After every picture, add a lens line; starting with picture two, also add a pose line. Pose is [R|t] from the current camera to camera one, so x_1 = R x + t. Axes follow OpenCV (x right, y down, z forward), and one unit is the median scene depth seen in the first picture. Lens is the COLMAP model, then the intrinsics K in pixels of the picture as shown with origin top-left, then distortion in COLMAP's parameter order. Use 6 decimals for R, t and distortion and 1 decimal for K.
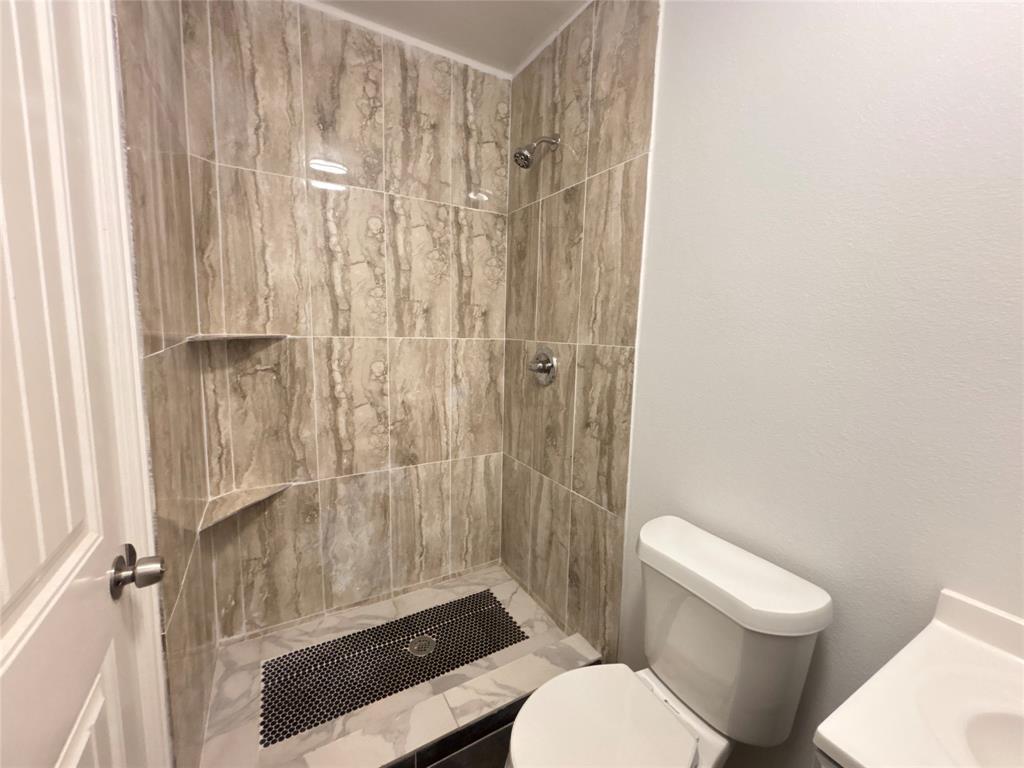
lens RADIAL K [[413.7, 0, 511.4], [0, 413.7, 381.7], [0, 0, 1]] dist [-0.001822, 0.001025]
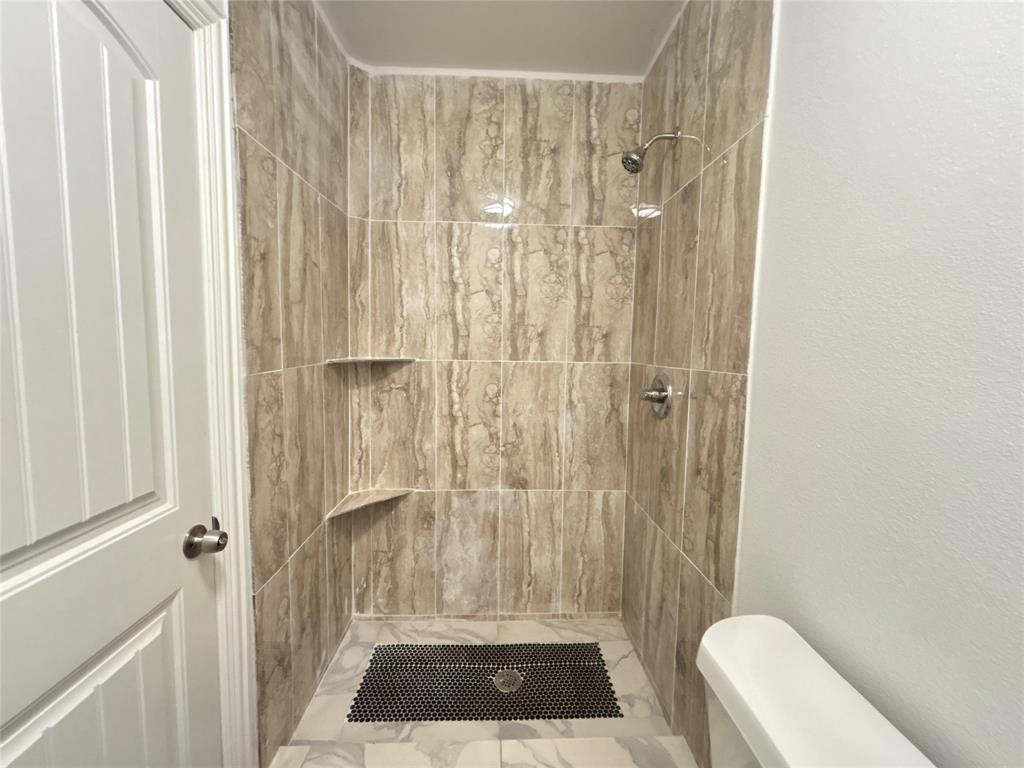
lens RADIAL K [[413.7, 0, 512.5], [0, 413.7, 383.1], [0, 0, 1]] dist [-0.001822, 0.001025]
pose [[0.884826, 0.029481, -0.464988, 0.225143], [-0.055176, 0.997604, -0.041744, -0.011506], [0.462643, 0.062593, 0.884332, 0.115631]]
